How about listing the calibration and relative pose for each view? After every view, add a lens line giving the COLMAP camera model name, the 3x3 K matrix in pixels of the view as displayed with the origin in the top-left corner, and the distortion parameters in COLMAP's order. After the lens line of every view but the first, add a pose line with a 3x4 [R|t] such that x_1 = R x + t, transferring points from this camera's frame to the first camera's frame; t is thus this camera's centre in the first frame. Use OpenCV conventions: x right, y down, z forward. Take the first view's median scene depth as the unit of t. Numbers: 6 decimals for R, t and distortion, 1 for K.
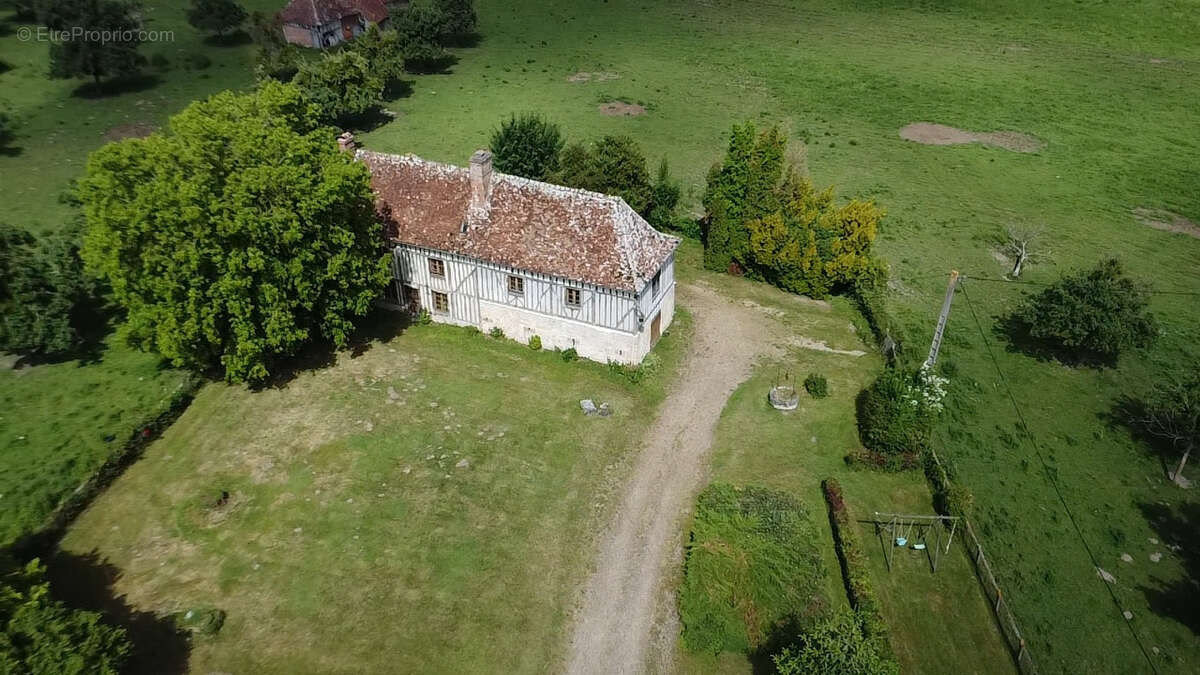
lens RADIAL K [[912.0, 0, 584.3], [0, 912.0, 334.8], [0, 0, 1]] dist [0.002777, 0.000546]
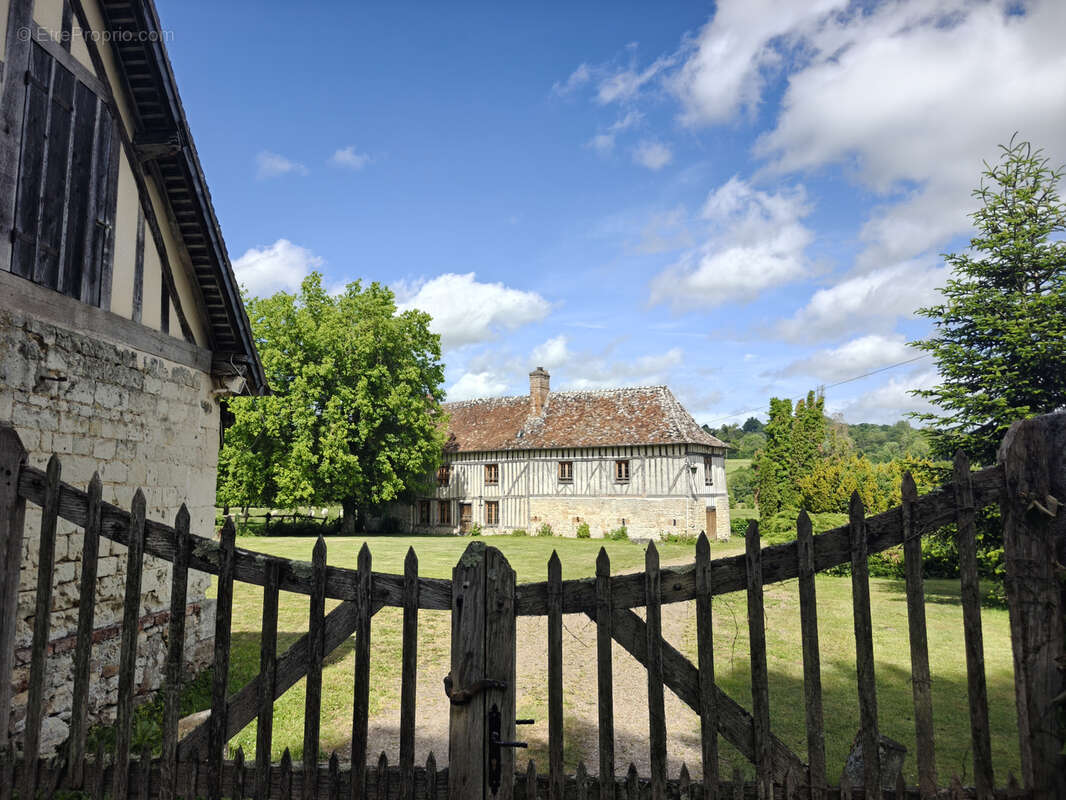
lens RADIAL K [[730.0, 0, 520.7], [0, 730.0, 413.4], [0, 0, 1]] dist [0.170366, -0.000182]
pose [[0.988824, -0.015452, -0.148282, -0.002321], [-0.082170, 0.773419, -0.628547, 0.423095], [0.124396, 0.633707, 0.763506, 0.330942]]
